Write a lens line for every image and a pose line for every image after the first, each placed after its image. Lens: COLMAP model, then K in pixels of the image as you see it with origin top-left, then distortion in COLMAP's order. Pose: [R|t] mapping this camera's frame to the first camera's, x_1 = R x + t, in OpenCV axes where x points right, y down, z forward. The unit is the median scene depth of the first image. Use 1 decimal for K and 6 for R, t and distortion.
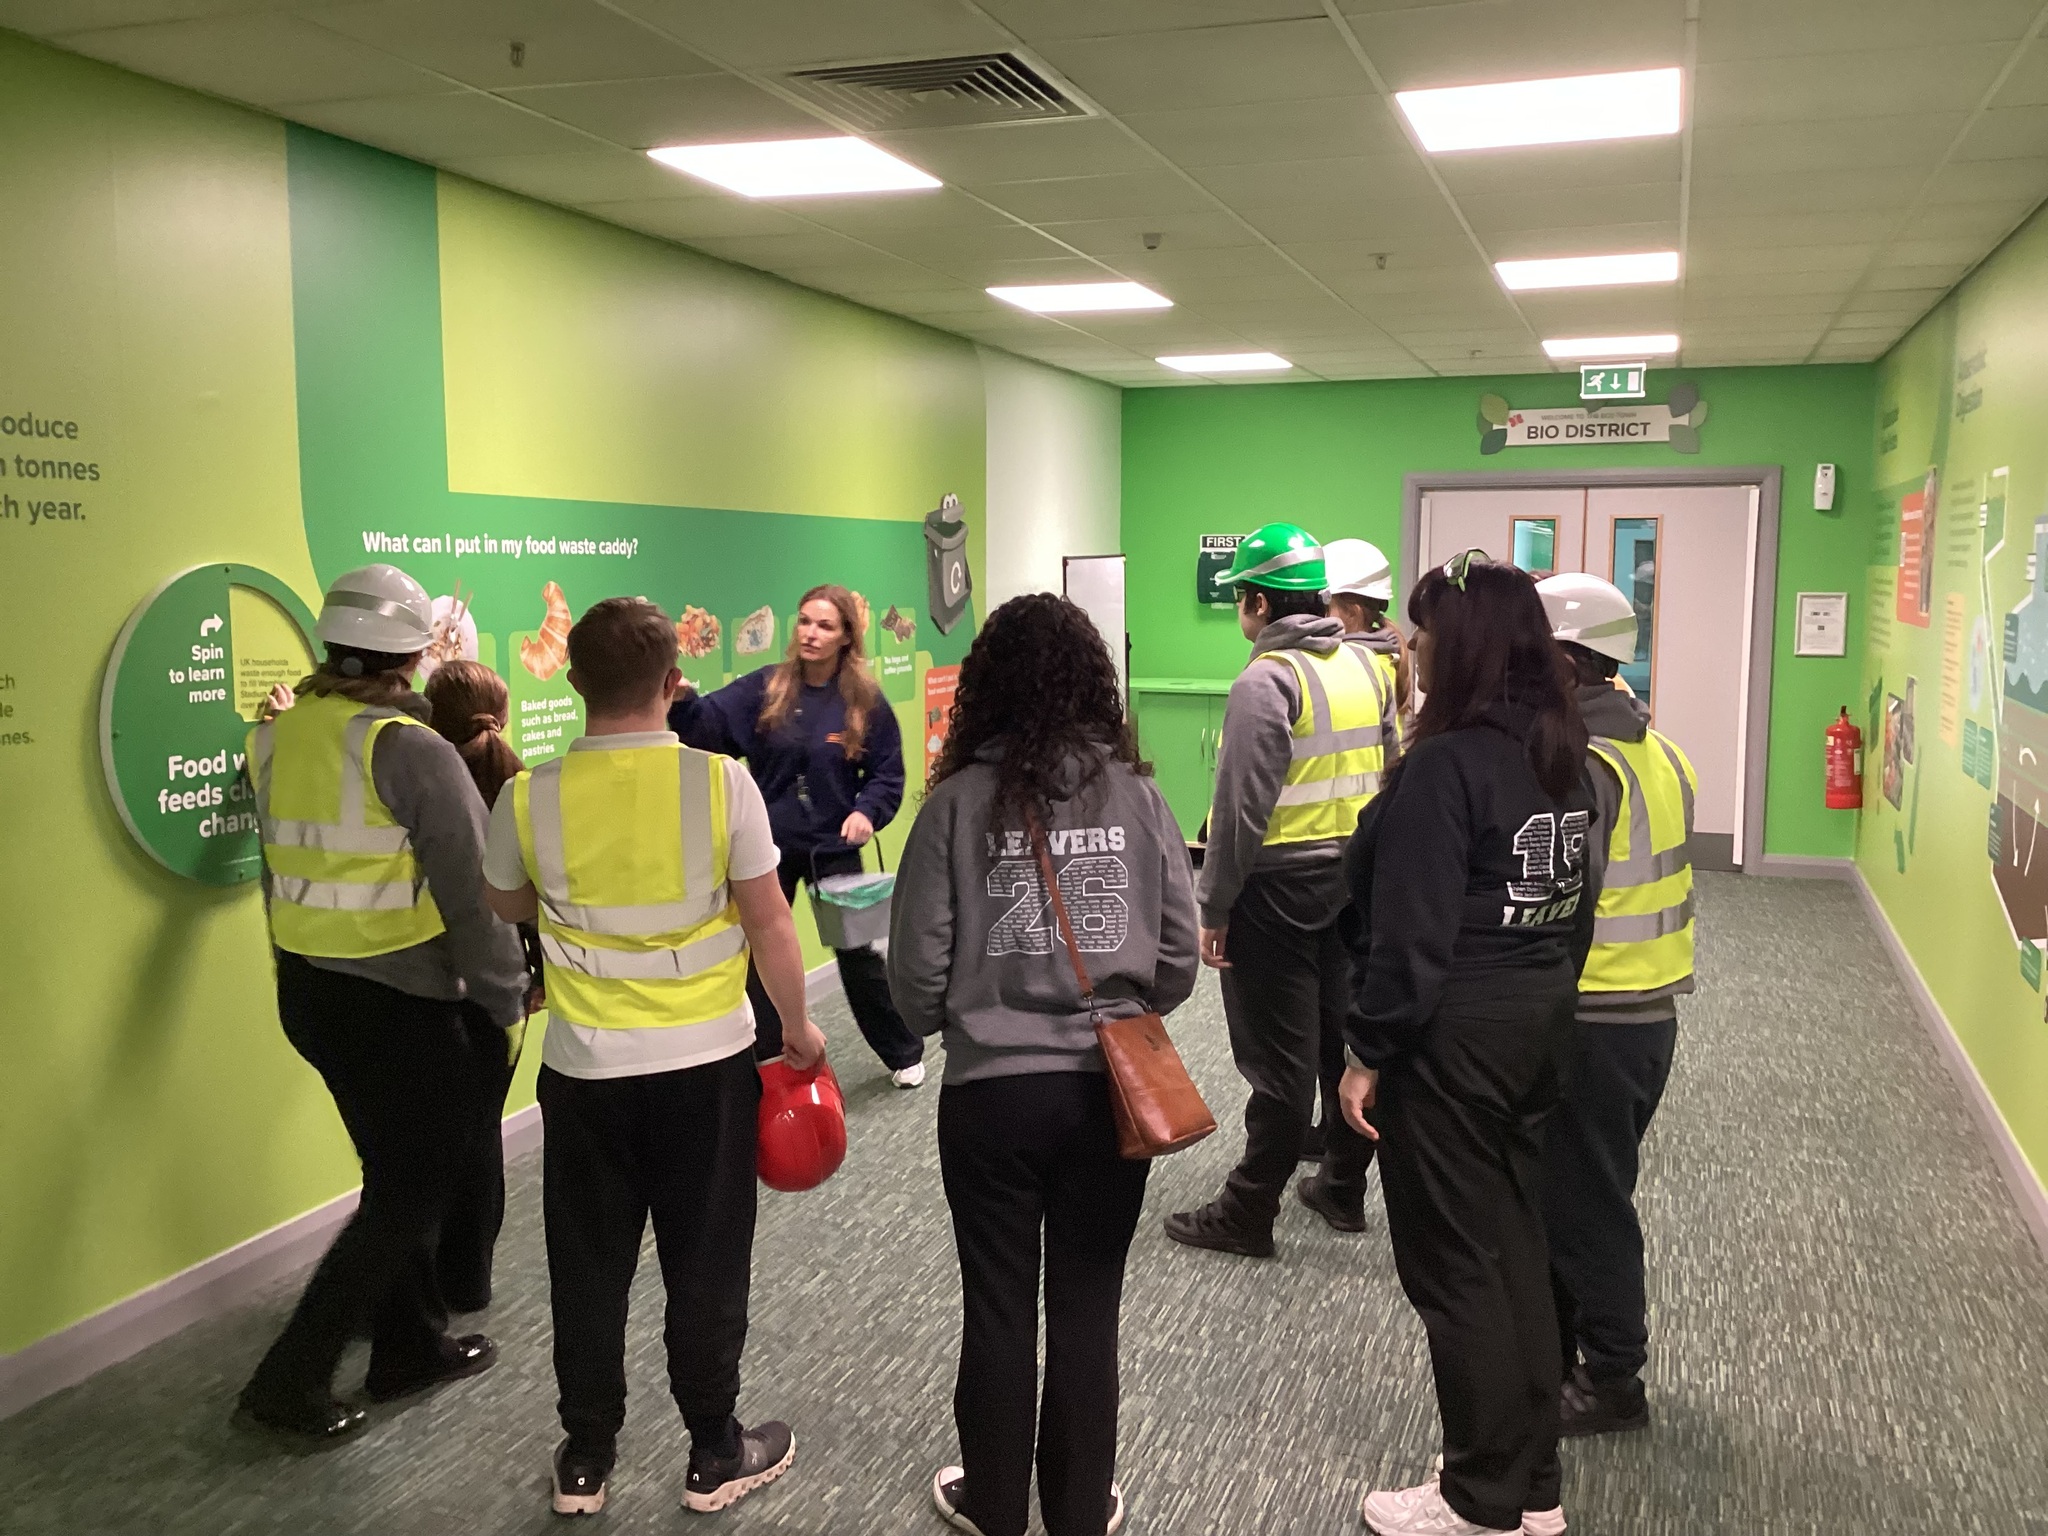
lens RADIAL K [[1853.4, 0, 1029.4], [0, 1853.4, 767.0], [0, 0, 1]] dist [0.044463, 0.000000]
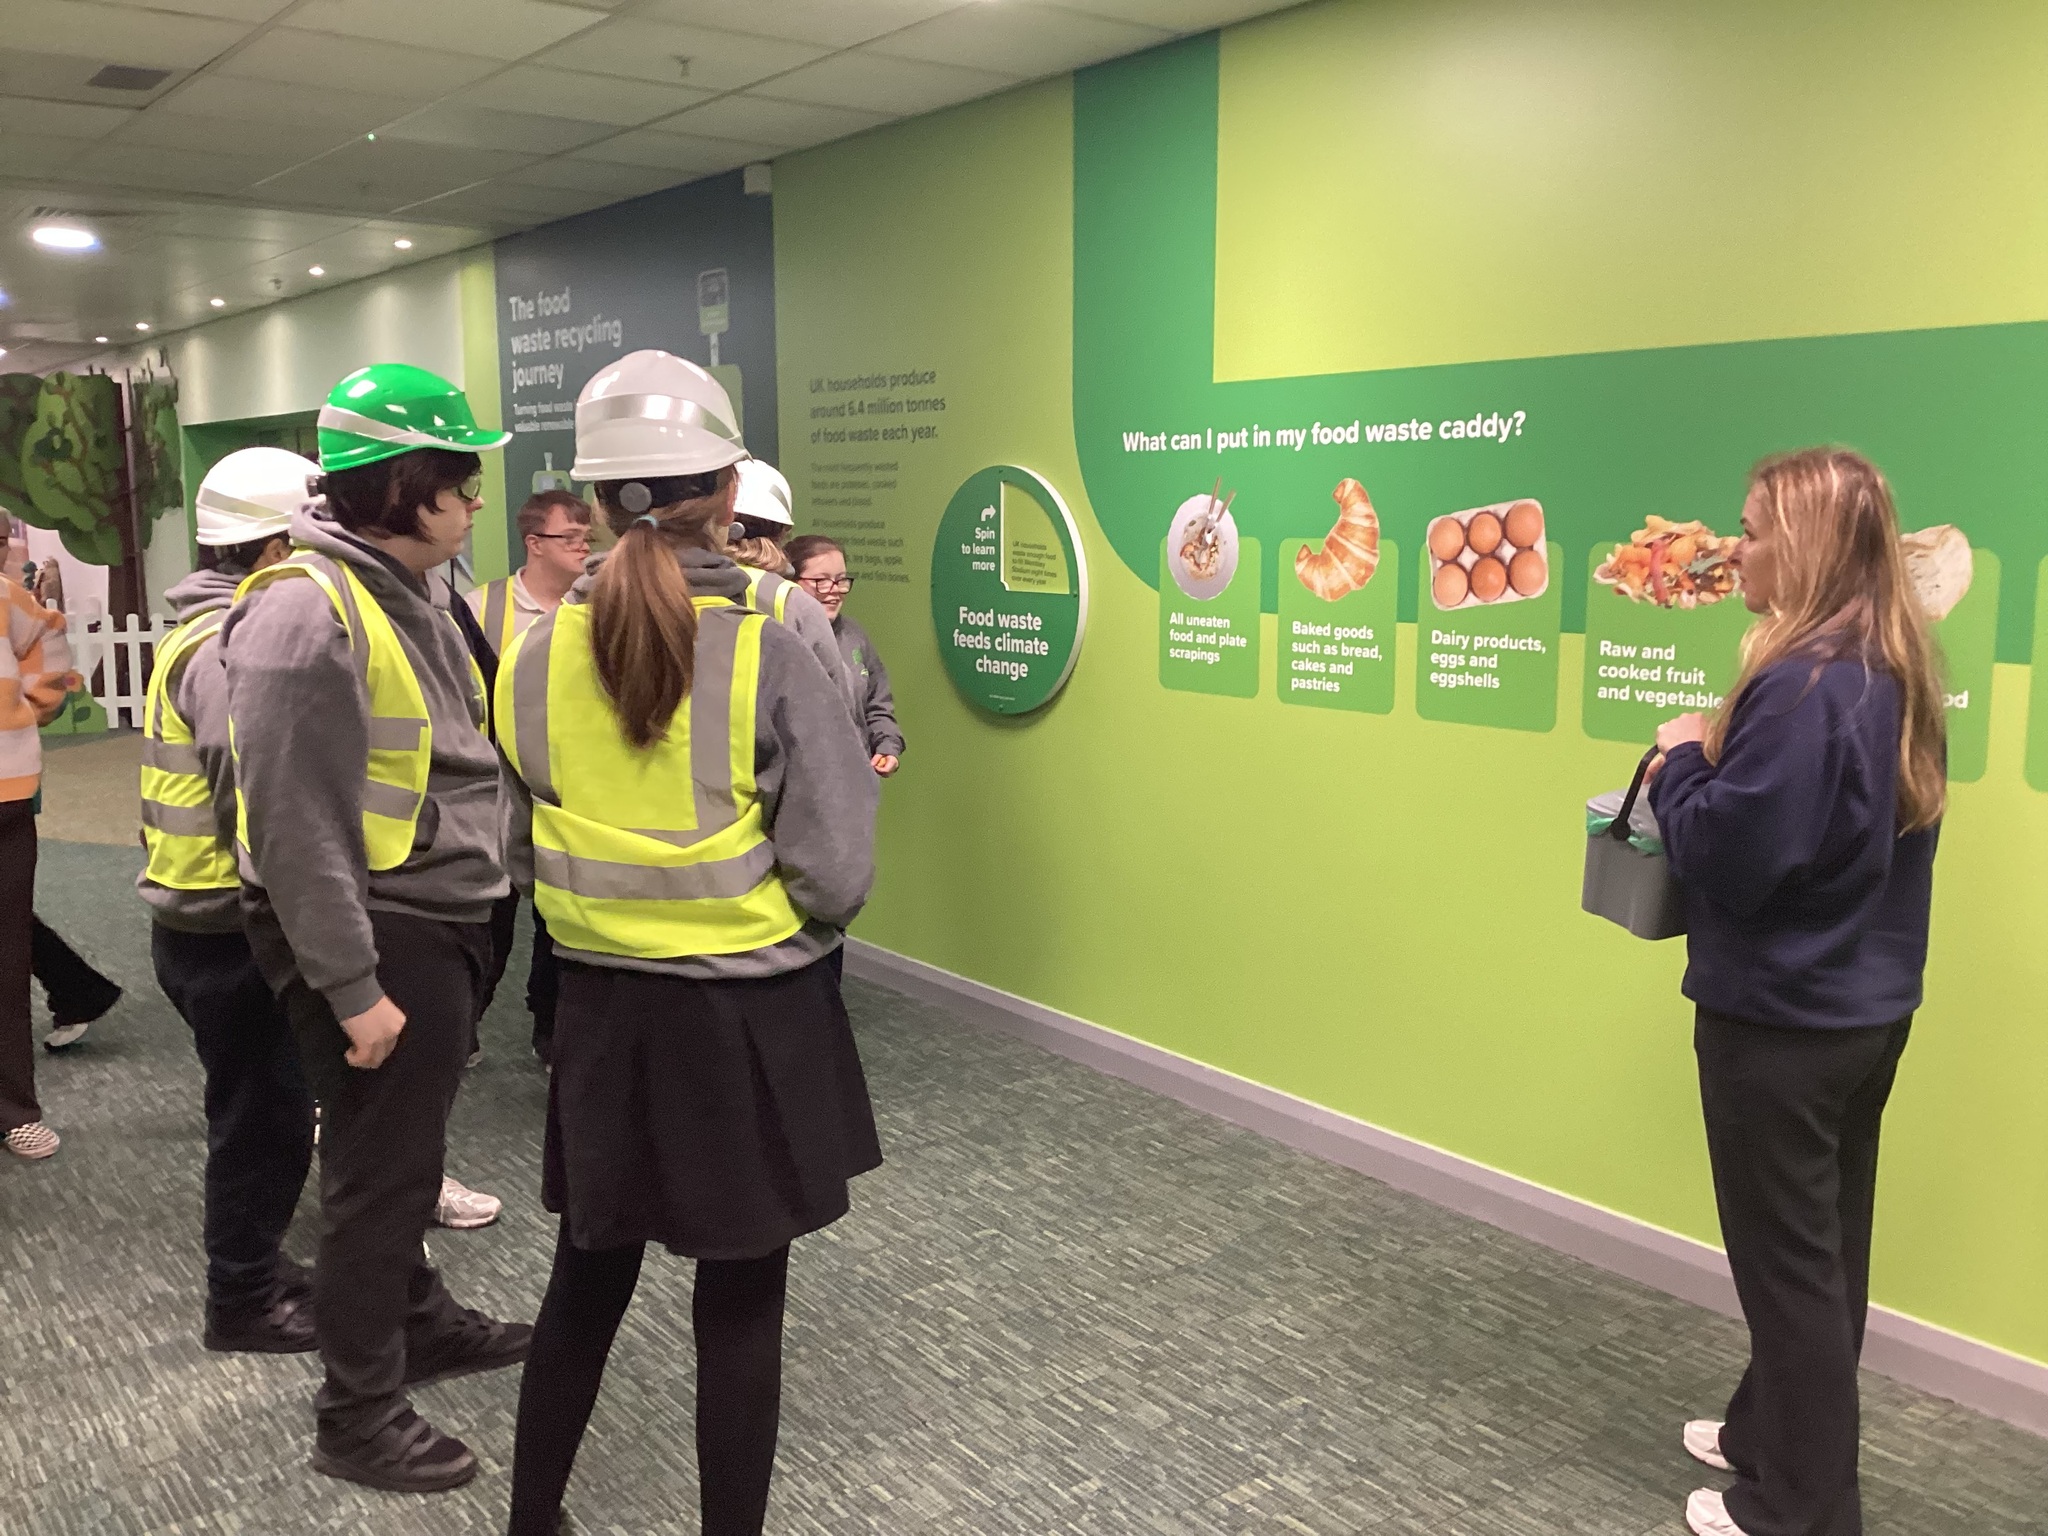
lens RADIAL K [[1853.4, 0, 1031.2], [0, 1853.4, 768.6], [0, 0, 1]] dist [0.044463, 0.000000]
pose [[-0.563134, 0.124319, -0.816960, 0.521391], [-0.084362, 0.974805, 0.206489, -0.141909], [0.822048, 0.185202, -0.538459, 1.447077]]
